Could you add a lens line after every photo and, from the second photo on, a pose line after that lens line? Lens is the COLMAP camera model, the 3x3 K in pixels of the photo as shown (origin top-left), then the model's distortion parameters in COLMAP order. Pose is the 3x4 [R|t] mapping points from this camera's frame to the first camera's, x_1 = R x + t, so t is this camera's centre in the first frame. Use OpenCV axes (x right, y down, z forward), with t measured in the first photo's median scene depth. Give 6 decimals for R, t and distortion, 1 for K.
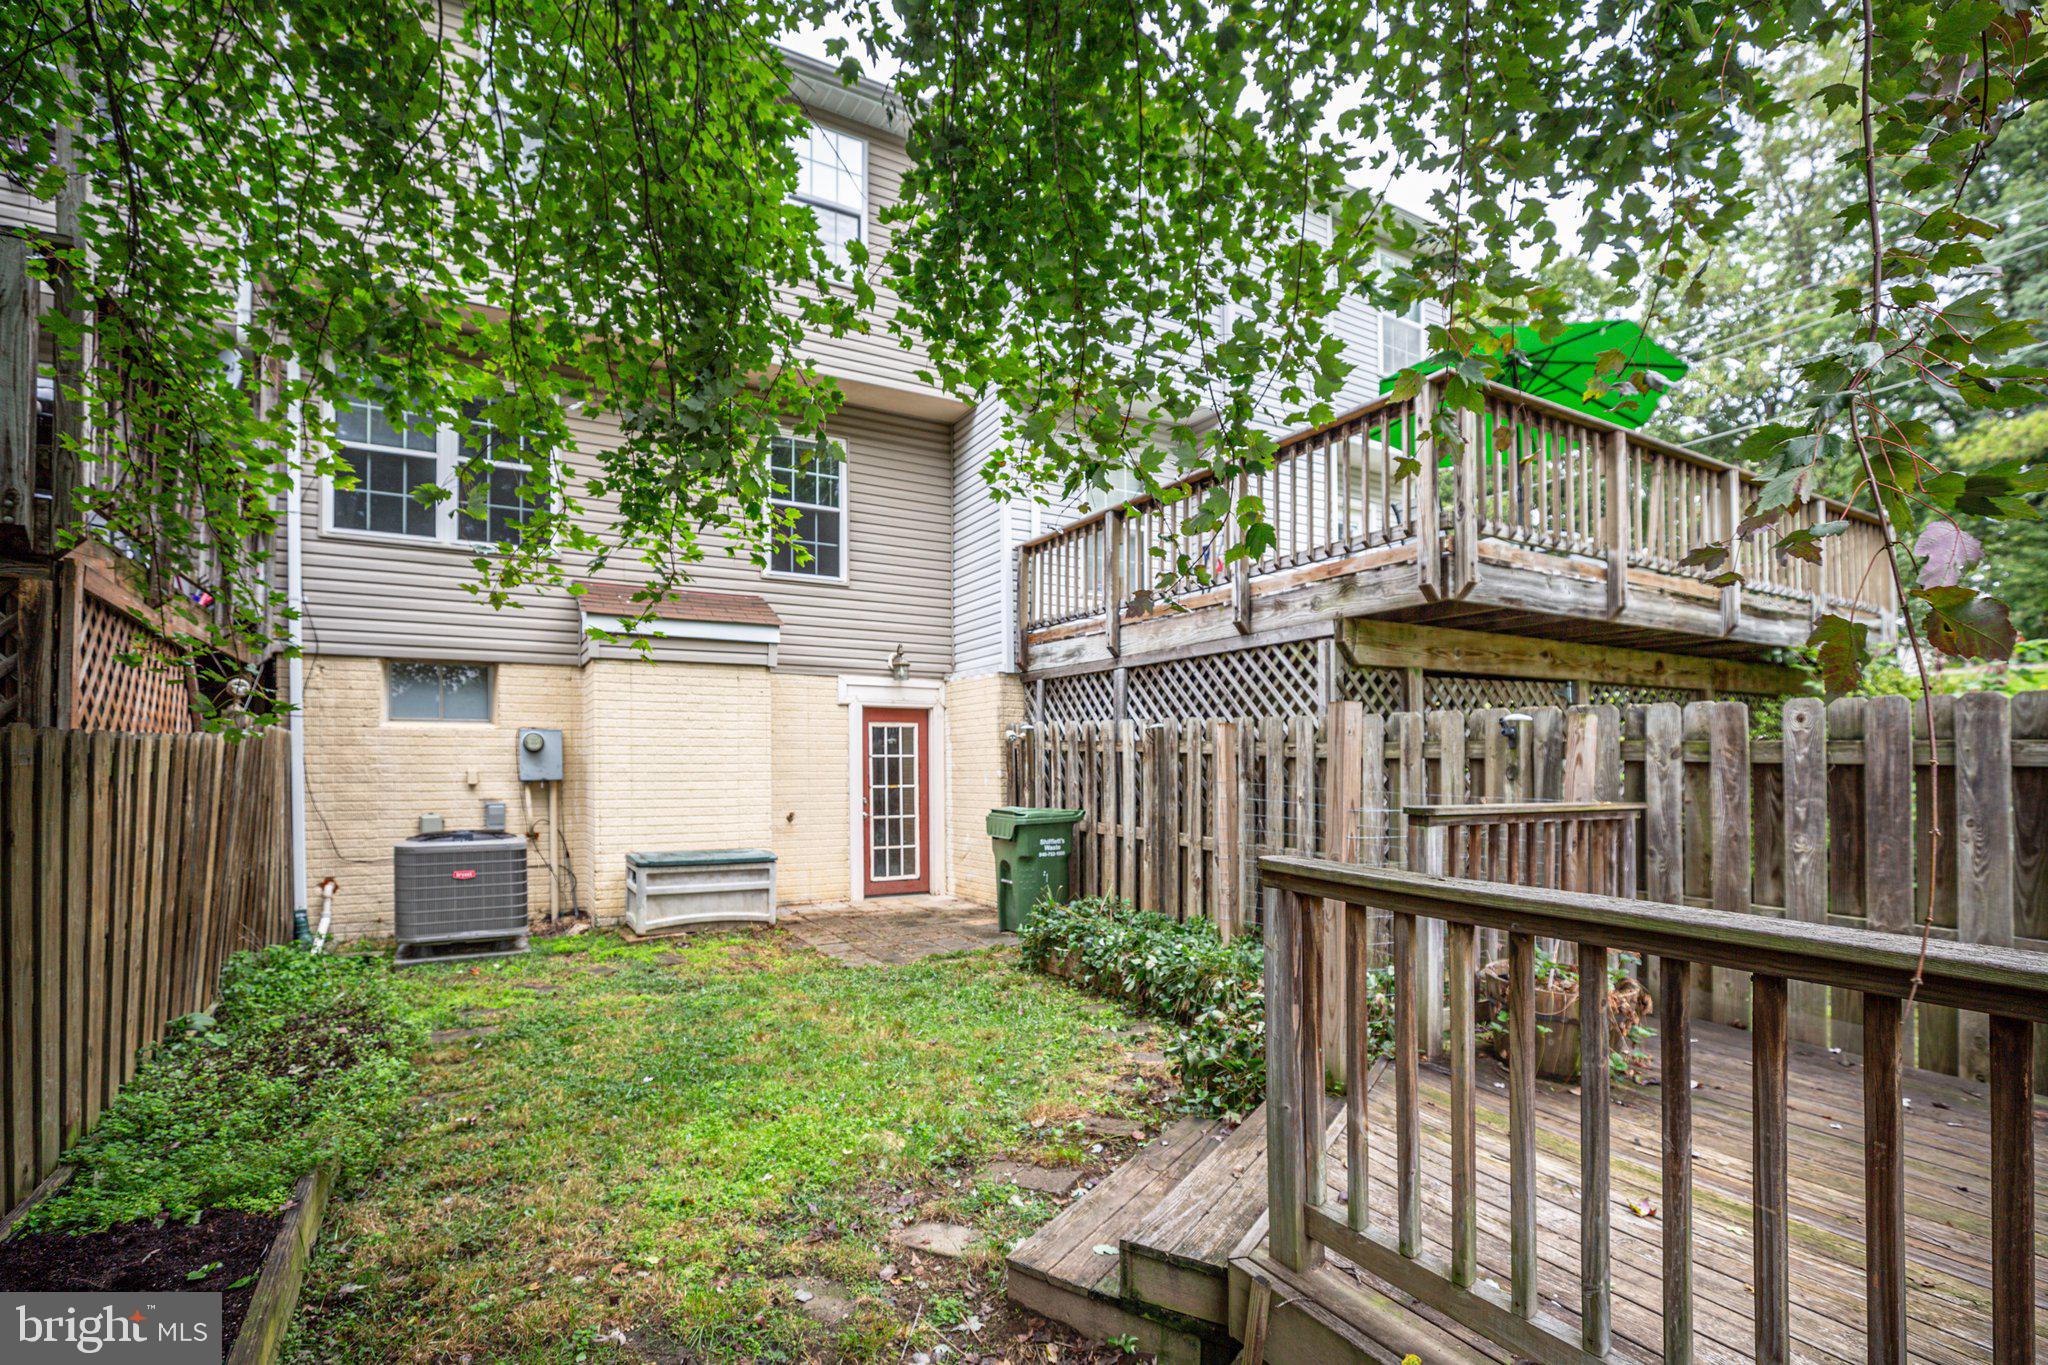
lens RADIAL K [[945.4, 0, 1016.1], [0, 945.4, 754.6], [0, 0, 1]] dist [-0.028668, 0.000319]
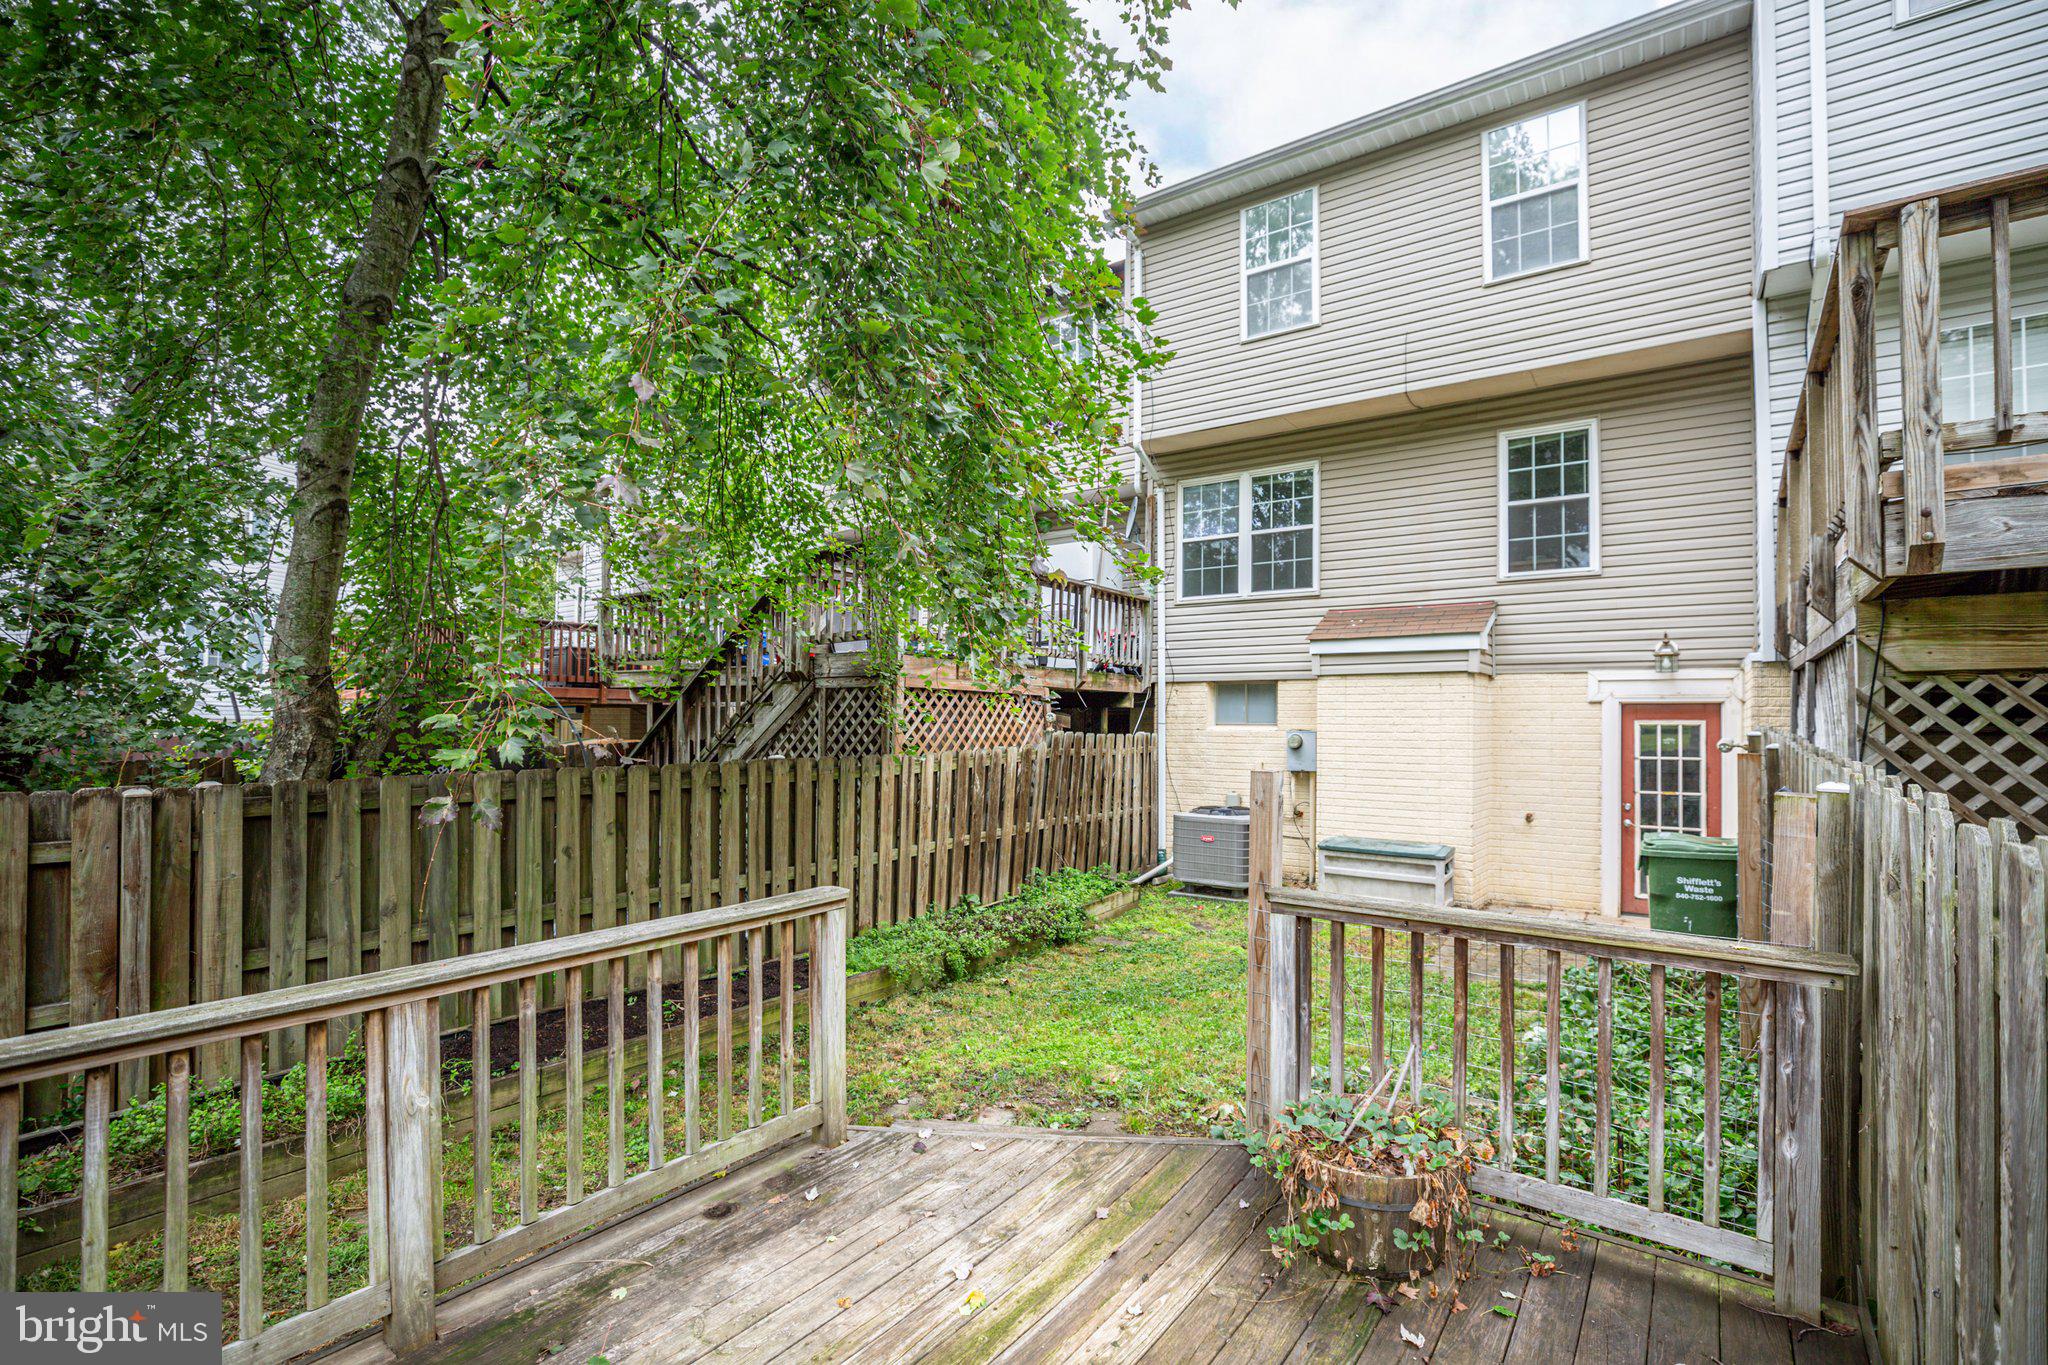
lens RADIAL K [[940.1, 0, 1111.5], [0, 940.1, 701.1], [0, 0, 1]] dist [-0.042542, 0.000135]
pose [[0.438594, -0.009834, -0.898632, 0.549276], [-0.000642, 0.999936, -0.011255, -0.055268], [0.898685, 0.005513, 0.438560, 0.214574]]
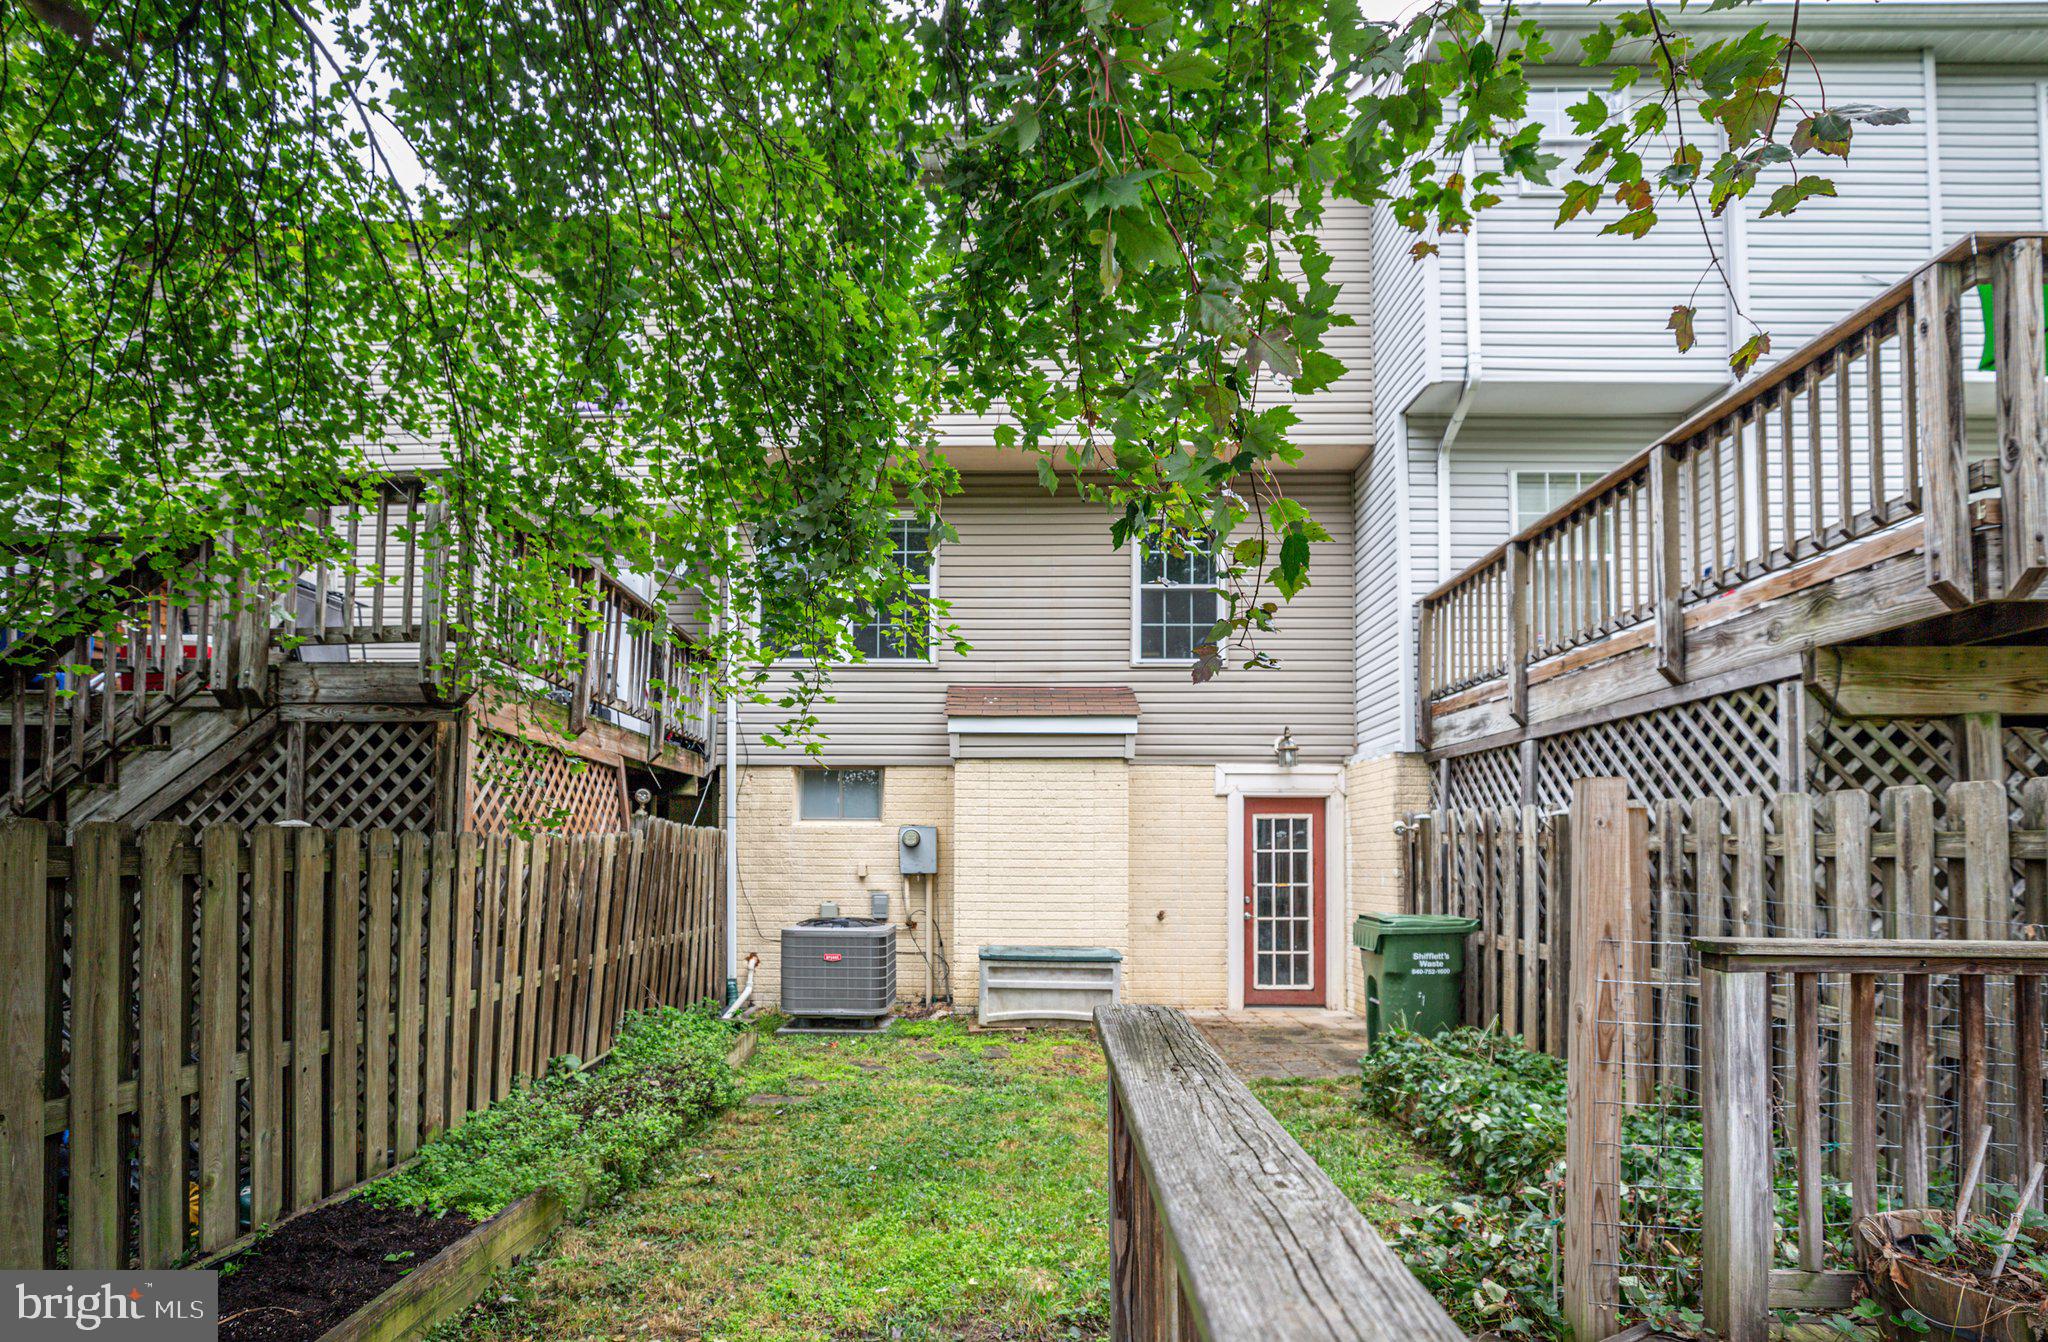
lens RADIAL K [[979.6, 0, 1016.6], [0, 979.6, 826.9], [0, 0, 1]] dist [-0.040941, 0.015419]
pose [[0.854206, -0.010782, -0.519823, 0.182269], [-0.000213, 0.999778, -0.021087, -0.002404], [0.519934, 0.018124, 0.854014, 0.101024]]
